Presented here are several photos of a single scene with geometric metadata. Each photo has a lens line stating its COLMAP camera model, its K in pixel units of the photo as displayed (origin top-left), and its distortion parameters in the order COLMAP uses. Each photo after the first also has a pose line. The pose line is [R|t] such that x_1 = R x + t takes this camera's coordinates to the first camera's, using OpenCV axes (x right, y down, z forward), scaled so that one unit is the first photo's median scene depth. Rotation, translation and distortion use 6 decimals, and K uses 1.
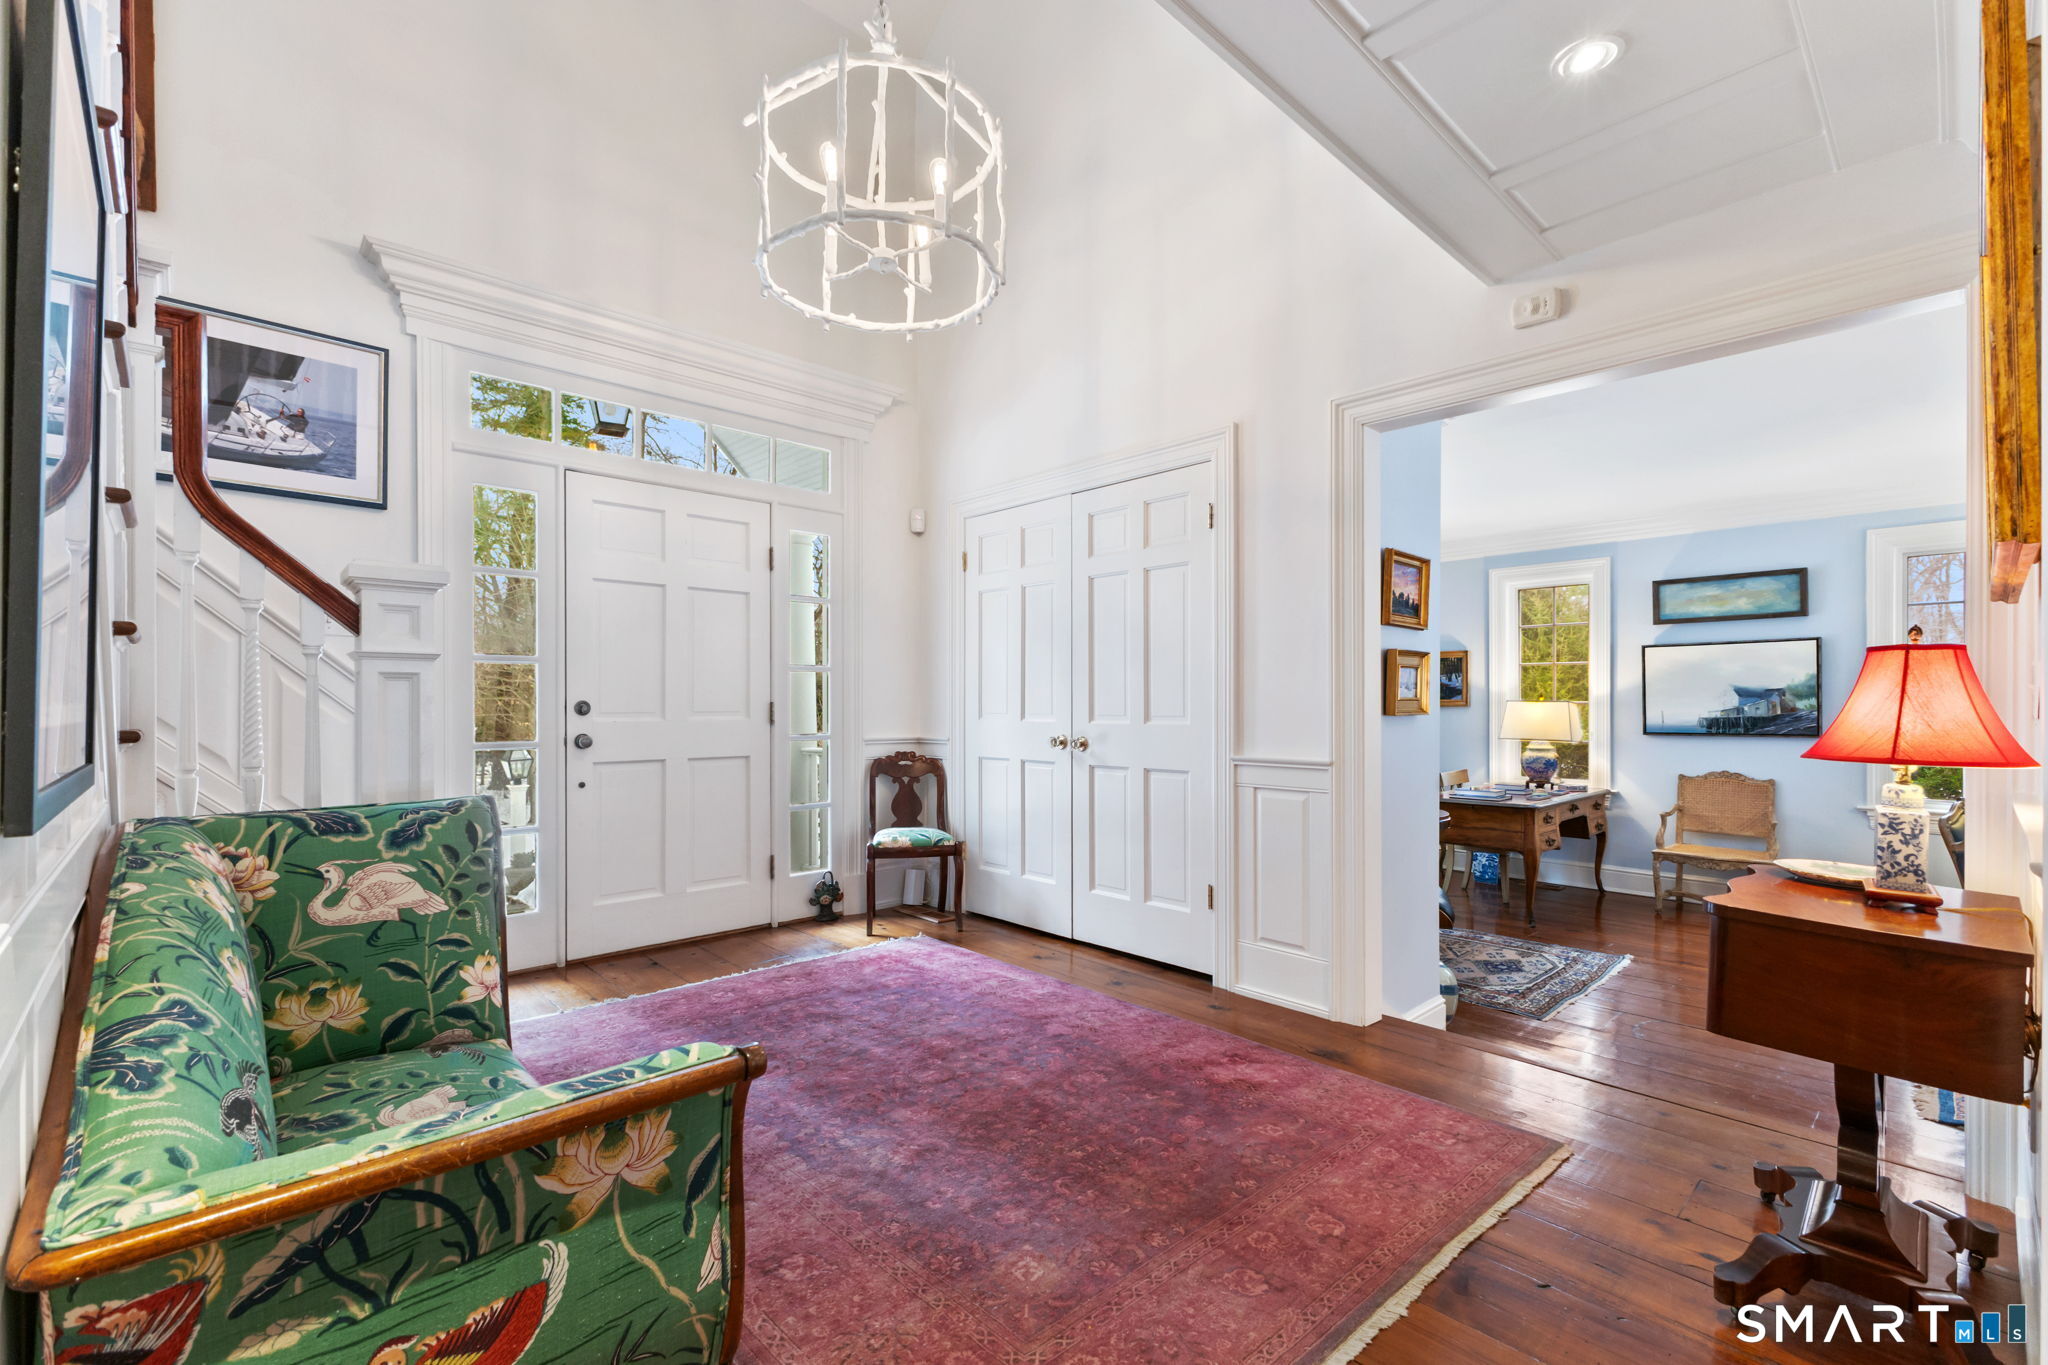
lens RADIAL K [[887.1, 0, 1022.7], [0, 887.1, 700.3], [0, 0, 1]] dist [0.012832, -0.001885]
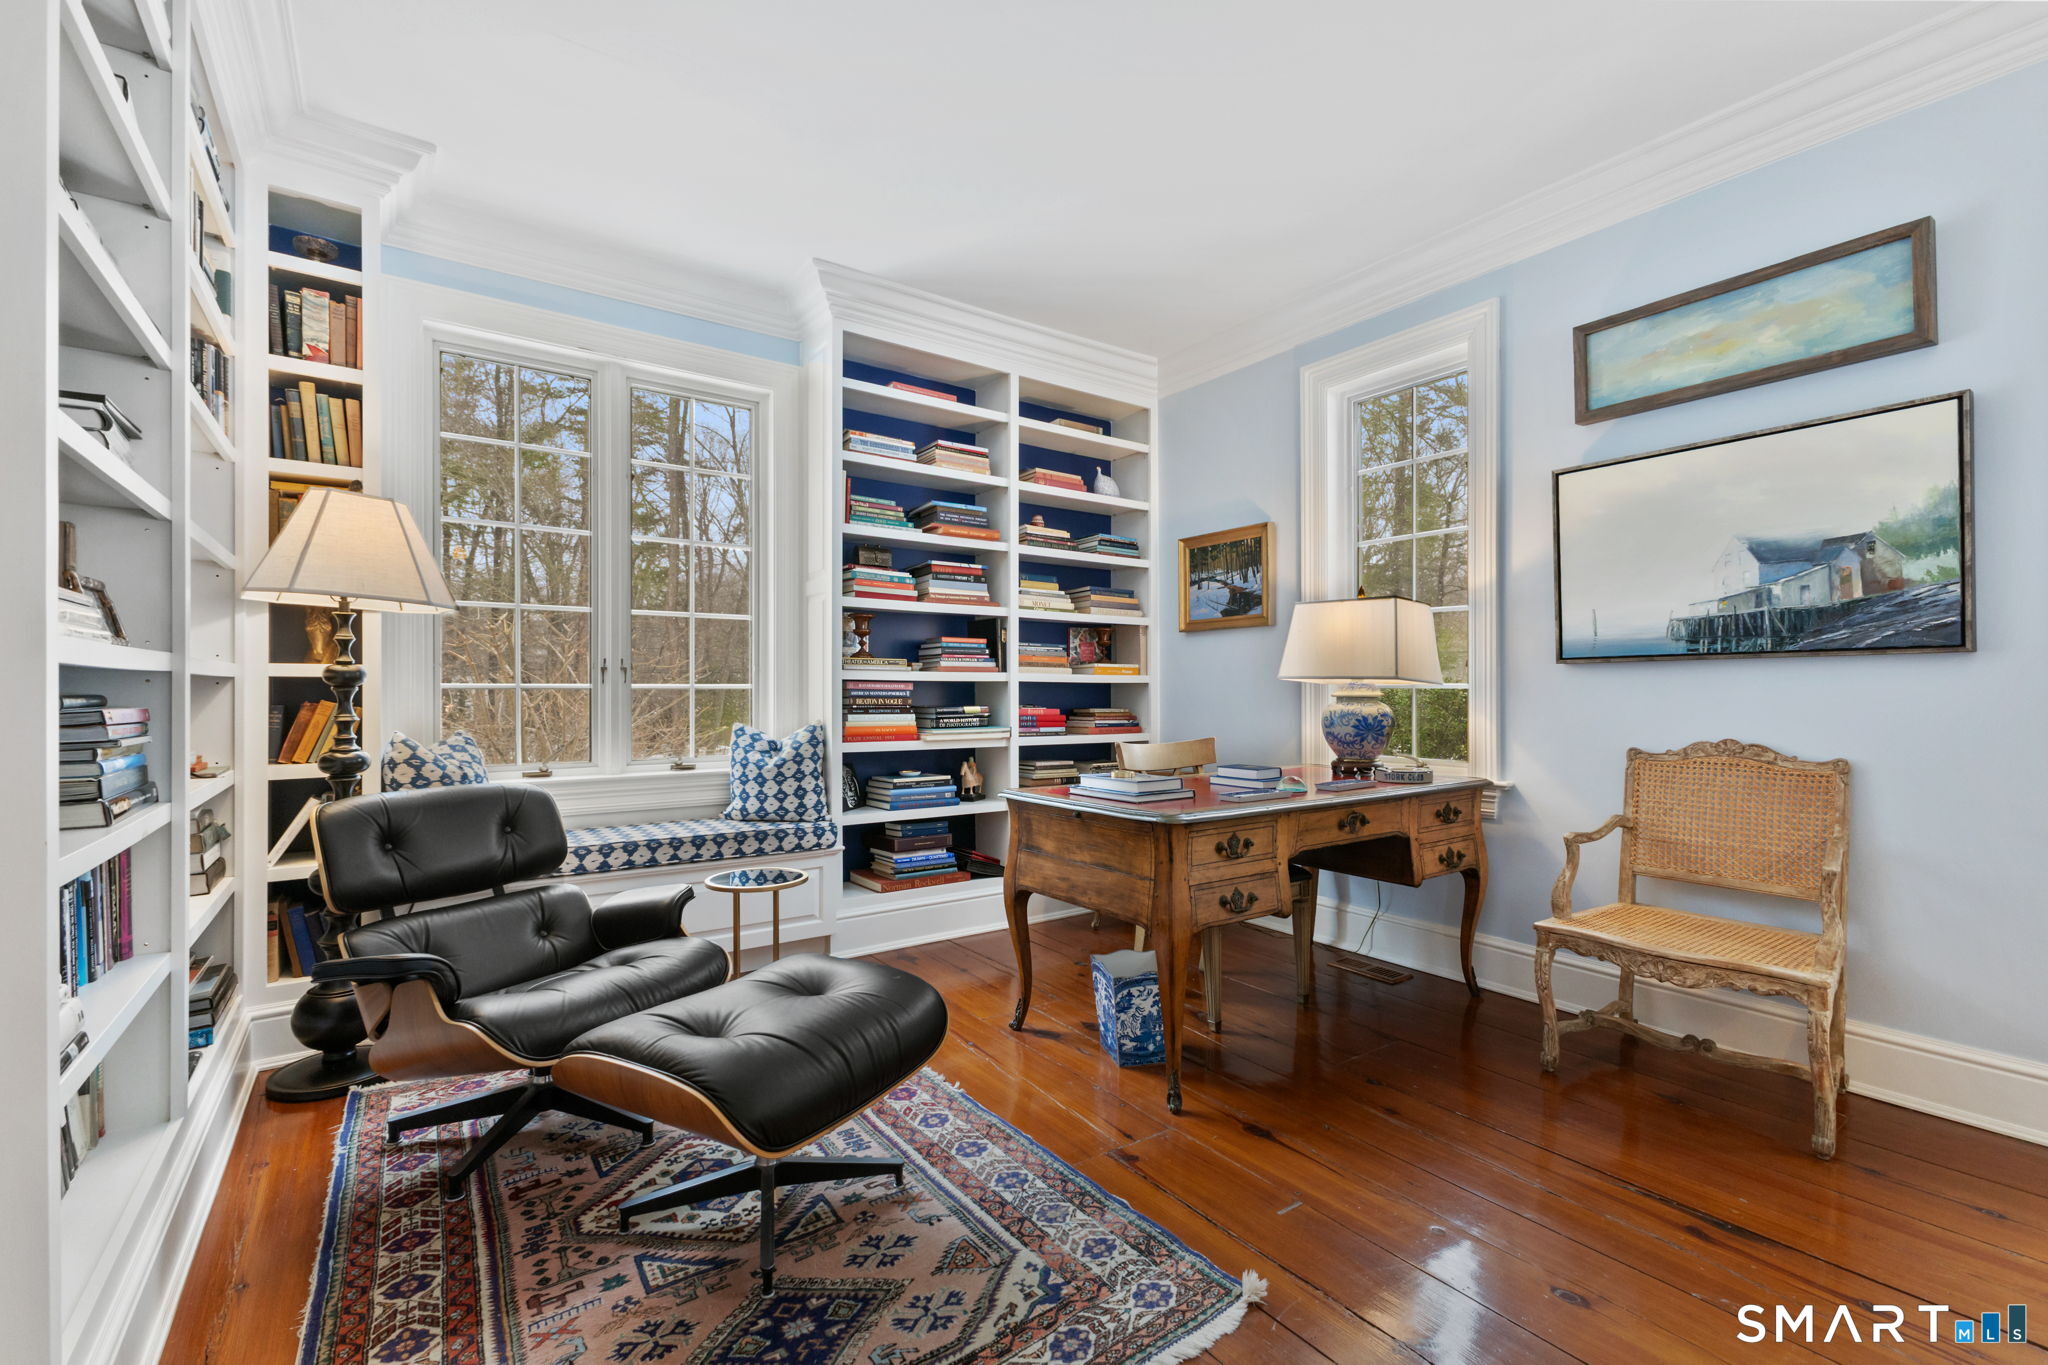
lens RADIAL K [[887.1, 0, 1013.6], [0, 887.1, 687.6], [0, 0, 1]] dist [0.012832, -0.001885]
pose [[0.990491, -0.004790, -0.137496, 0.502549], [0.005409, 0.999977, 0.004129, 0.050259], [0.137473, -0.004833, 0.990494, 0.524895]]
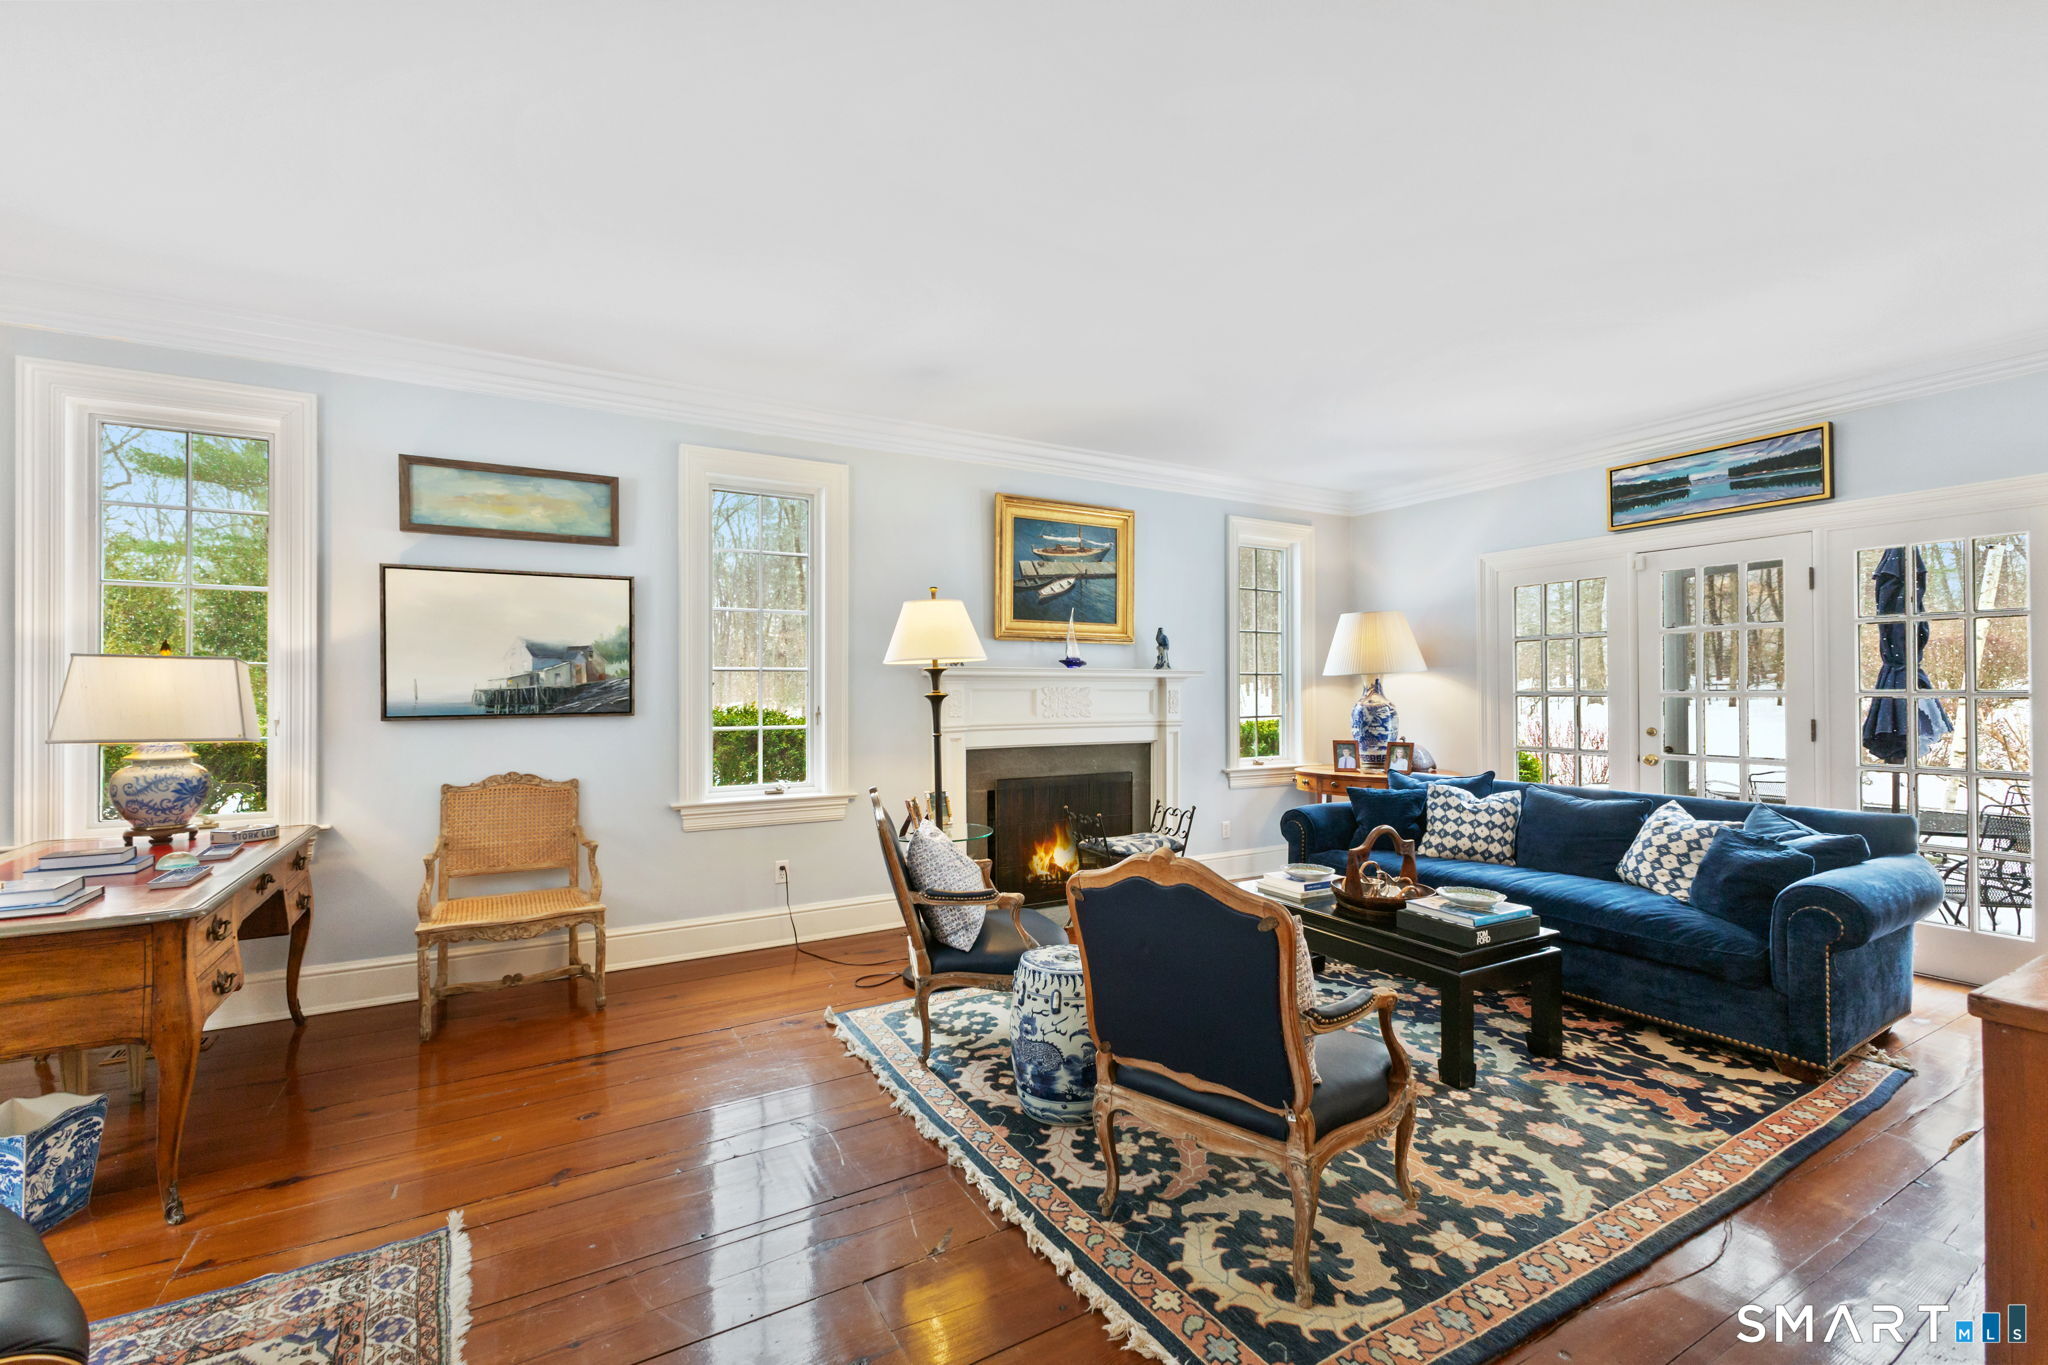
lens RADIAL K [[887.1, 0, 1027.9], [0, 887.1, 685.1], [0, 0, 1]] dist [0.012832, -0.001885]
pose [[0.223348, 0.001735, 0.974737, 0.244056], [-0.002750, 0.999996, -0.001149, 0.016019], [-0.974735, -0.002423, 0.223352, 0.494435]]
